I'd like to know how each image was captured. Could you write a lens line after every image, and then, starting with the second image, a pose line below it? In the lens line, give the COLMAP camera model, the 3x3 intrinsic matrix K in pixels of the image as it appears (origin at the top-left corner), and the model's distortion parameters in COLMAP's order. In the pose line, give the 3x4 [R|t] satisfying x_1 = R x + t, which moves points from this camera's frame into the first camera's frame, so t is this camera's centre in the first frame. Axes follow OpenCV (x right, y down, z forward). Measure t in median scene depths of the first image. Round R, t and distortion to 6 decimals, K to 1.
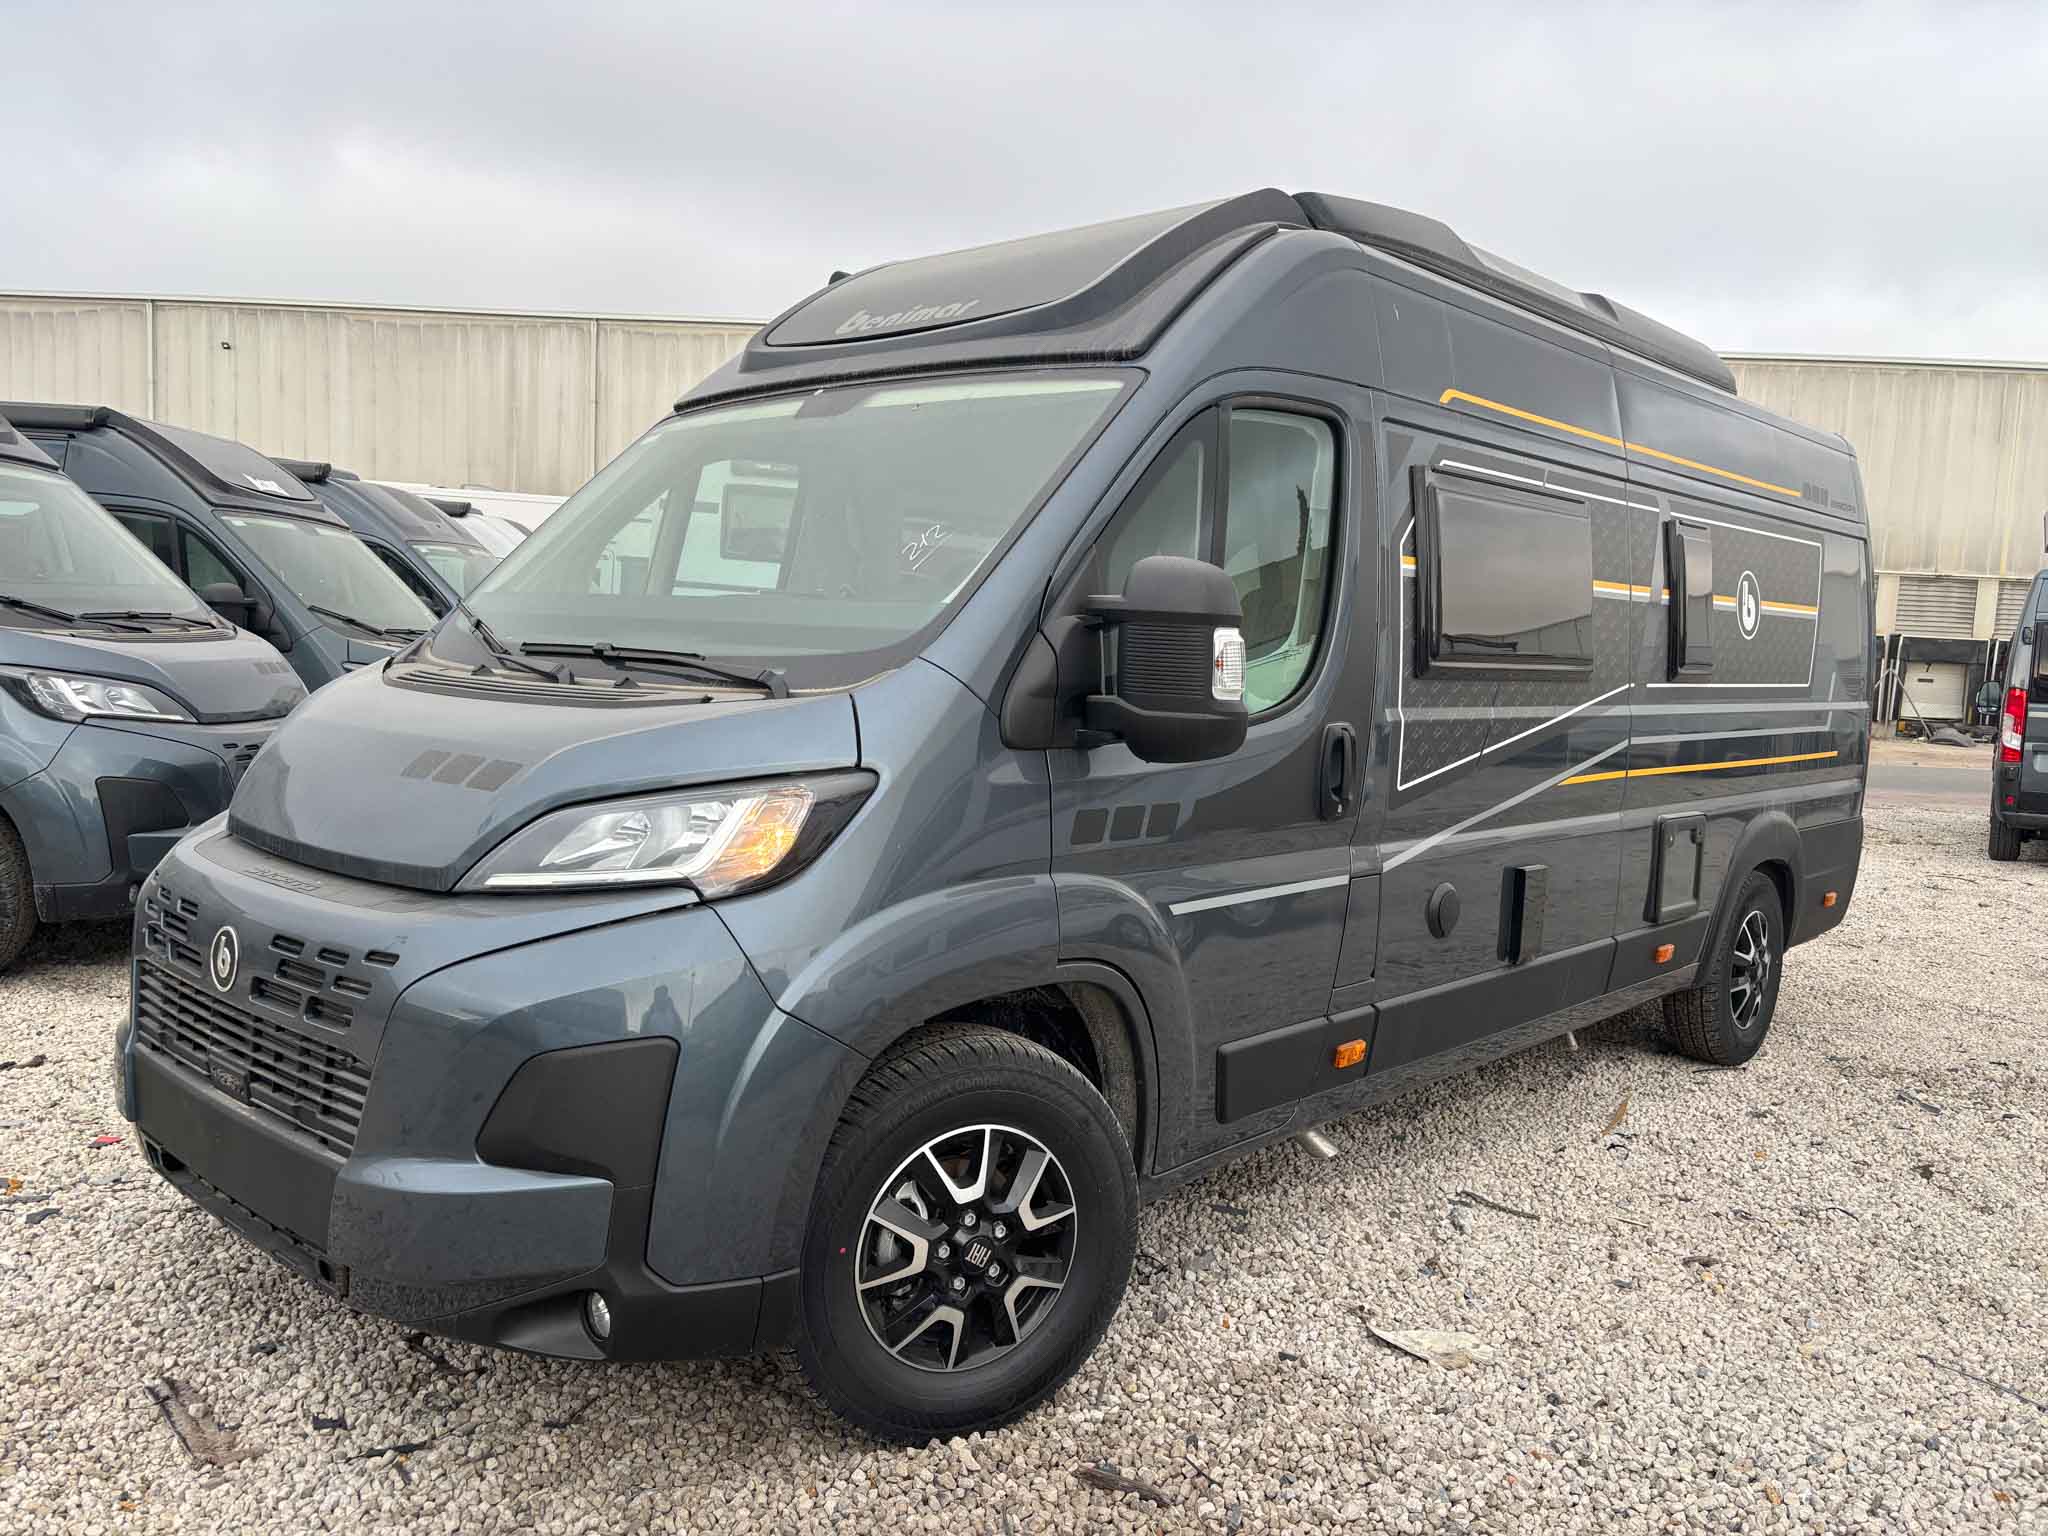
lens RADIAL K [[1582.4, 0, 1024.0], [0, 1582.4, 768.0], [0, 0, 1]] dist [0.004702, -0.000294]
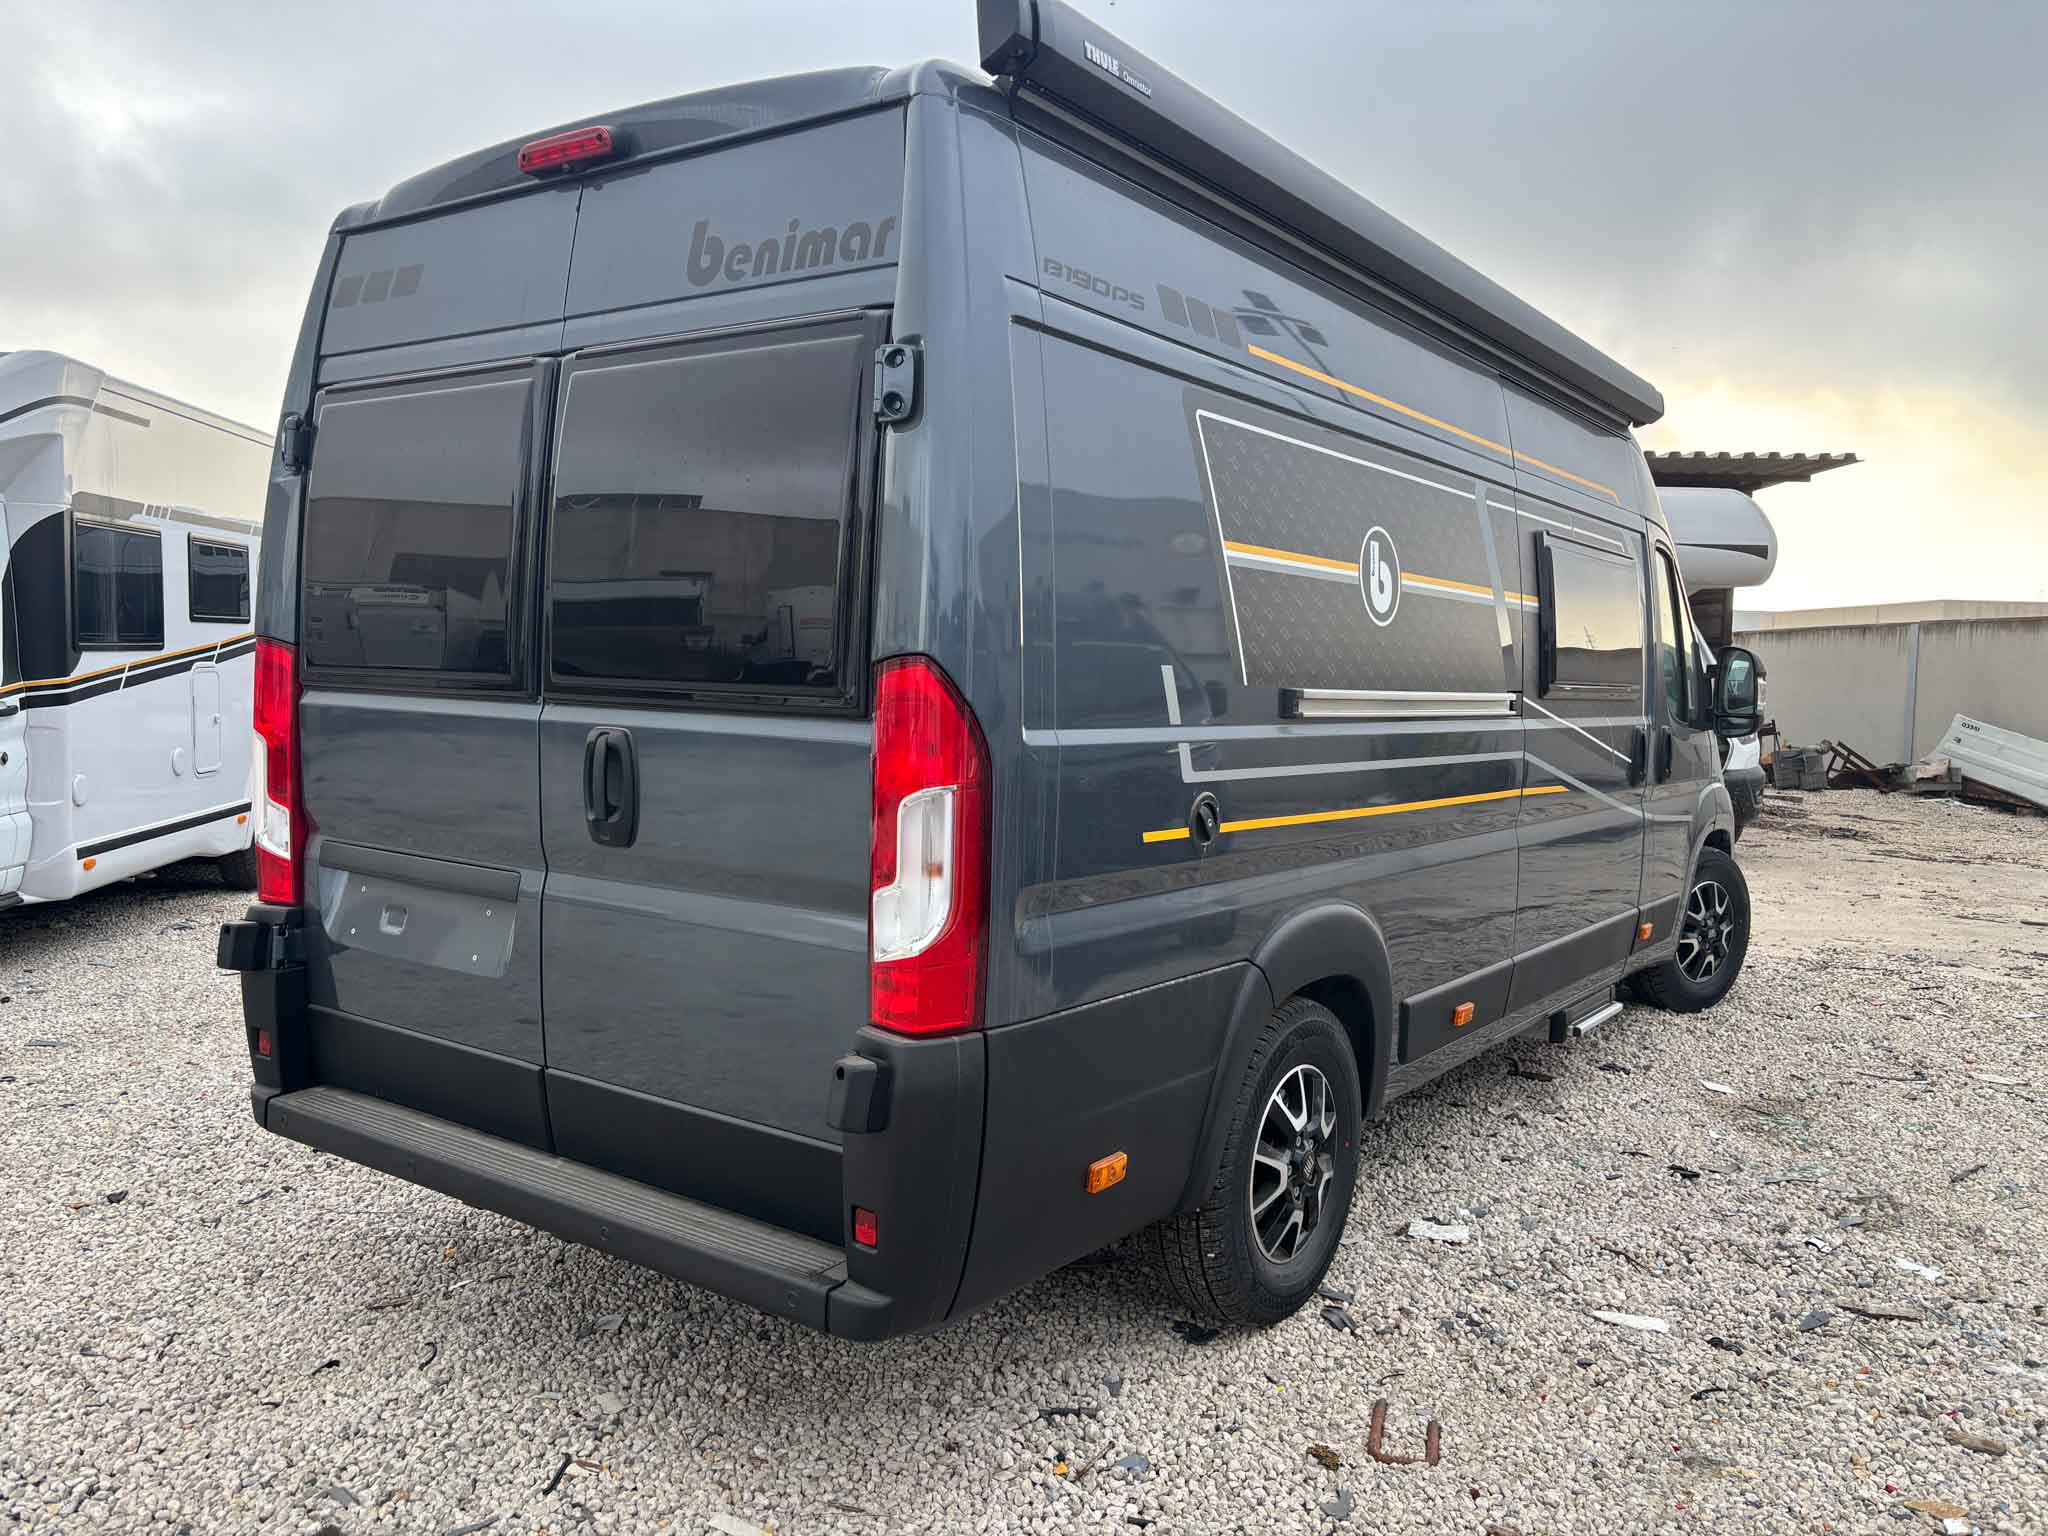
lens RADIAL K [[1582.4, 0, 1024.0], [0, 1582.4, 768.0], [0, 0, 1]] dist [0.004702, -0.000294]
pose [[0.998561, -0.018670, 0.050278, 0.274031], [0.019483, 0.999686, -0.015745, -0.013256], [-0.049968, 0.016702, 0.998611, 0.337932]]
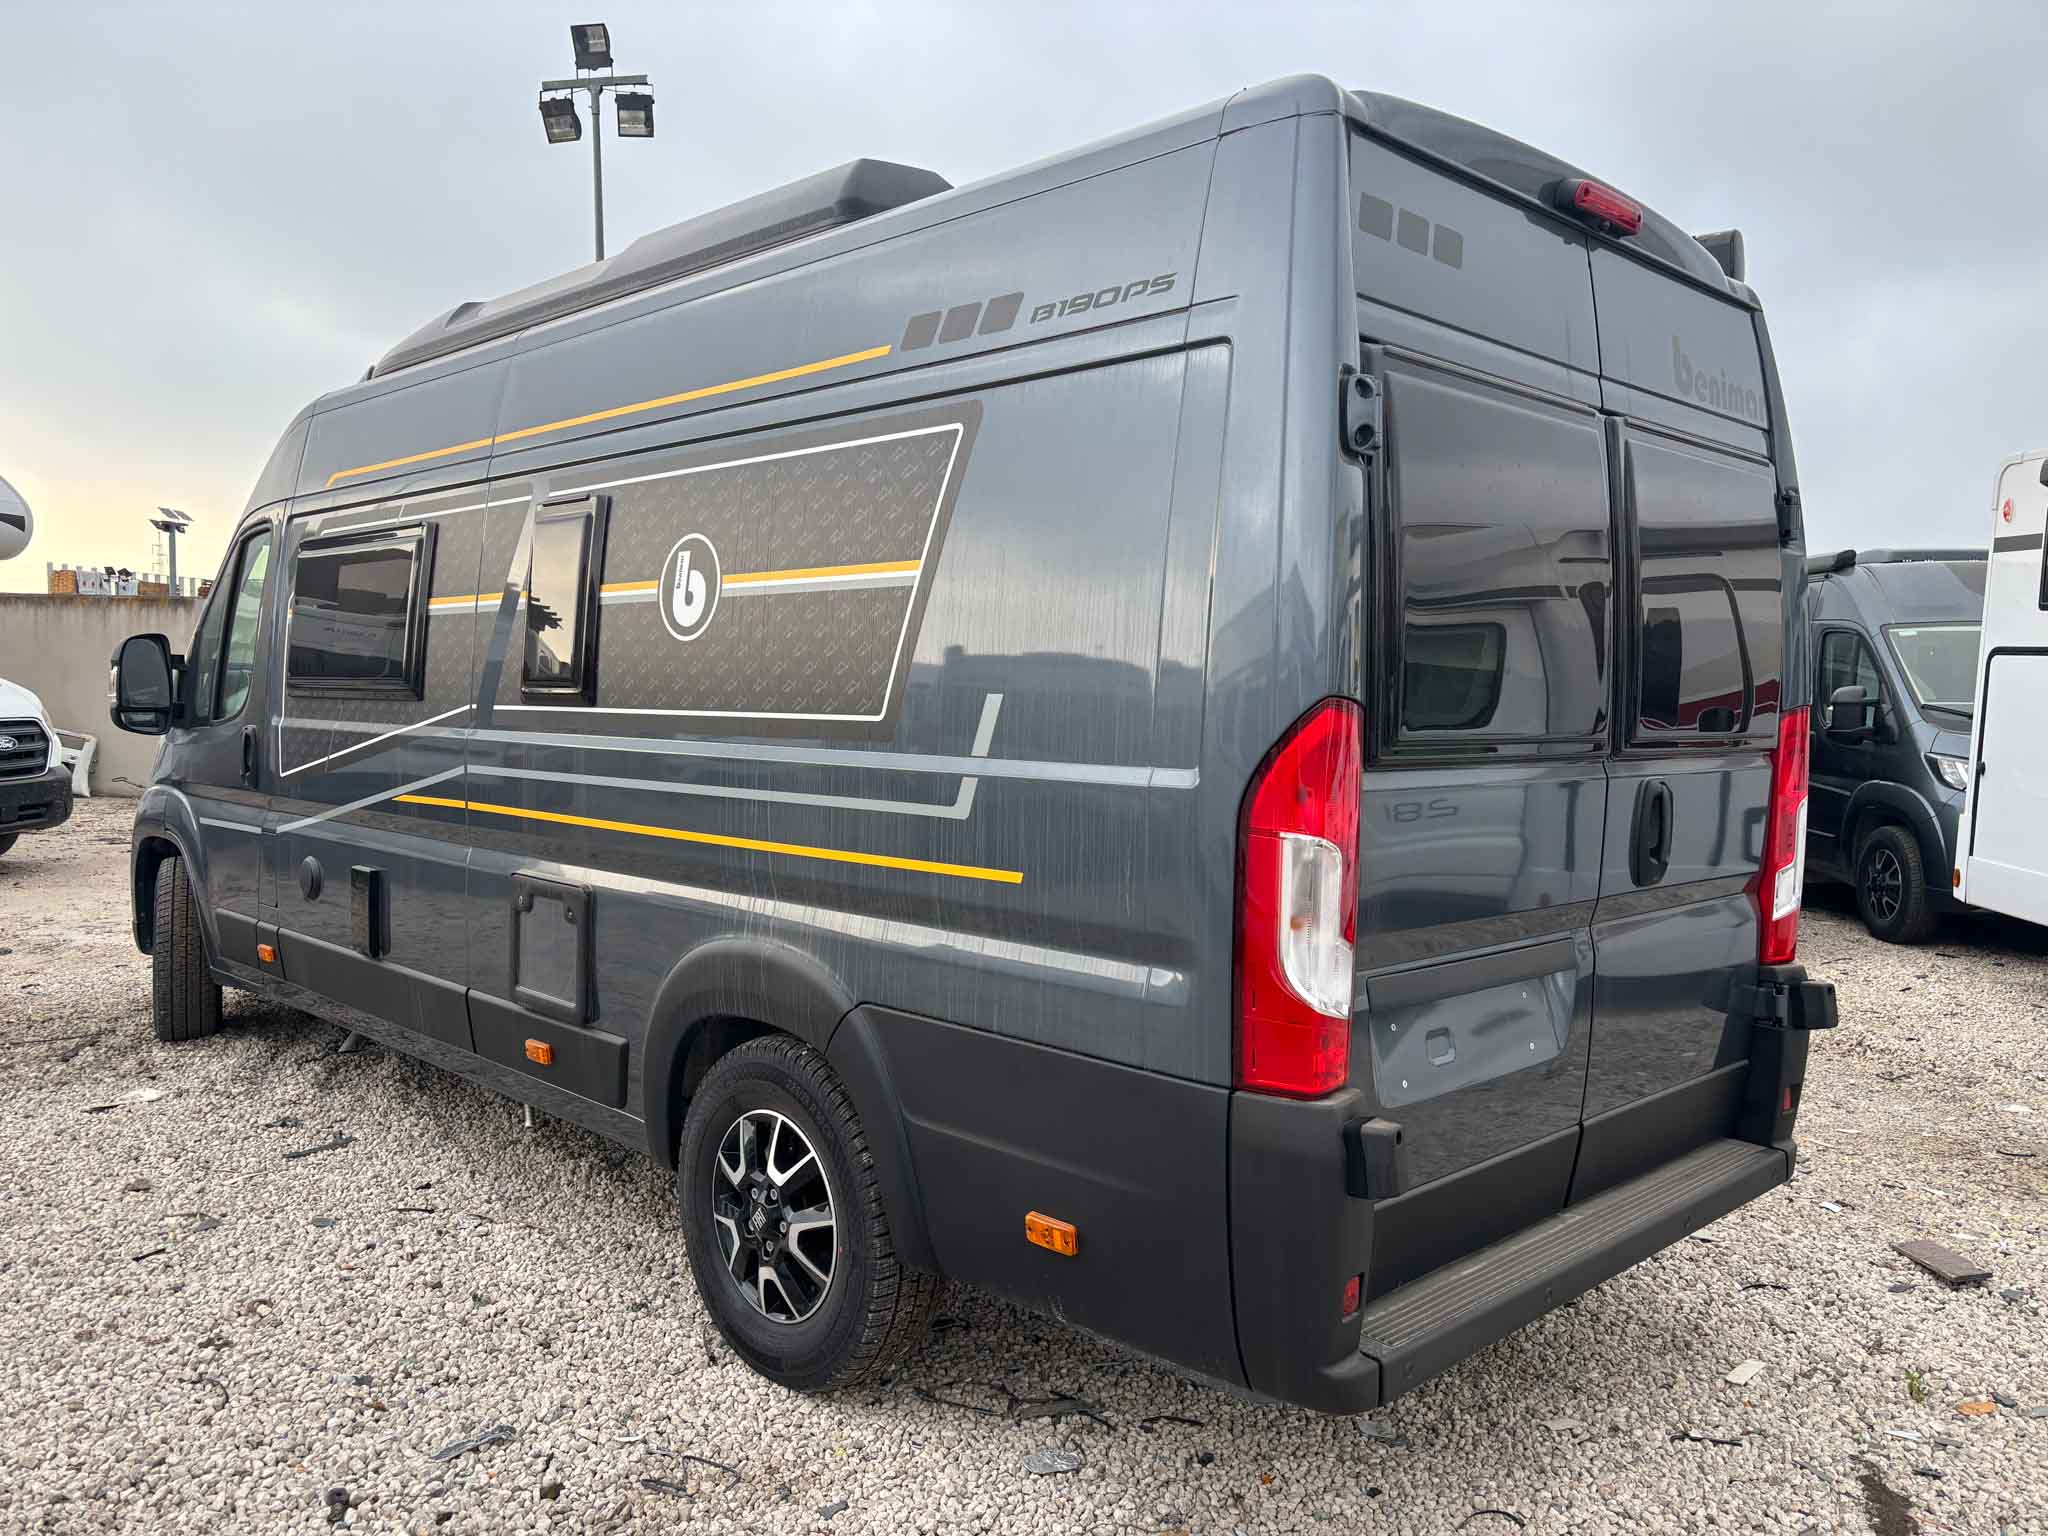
lens RADIAL K [[1582.4, 0, 1024.0], [0, 1582.4, 768.0], [0, 0, 1]] dist [0.004702, -0.000294]
pose [[-0.053889, 0.007029, -0.998522, 1.104463], [-0.099655, 0.994945, 0.012382, -0.052419], [0.993562, 0.100175, -0.052916, 1.193334]]
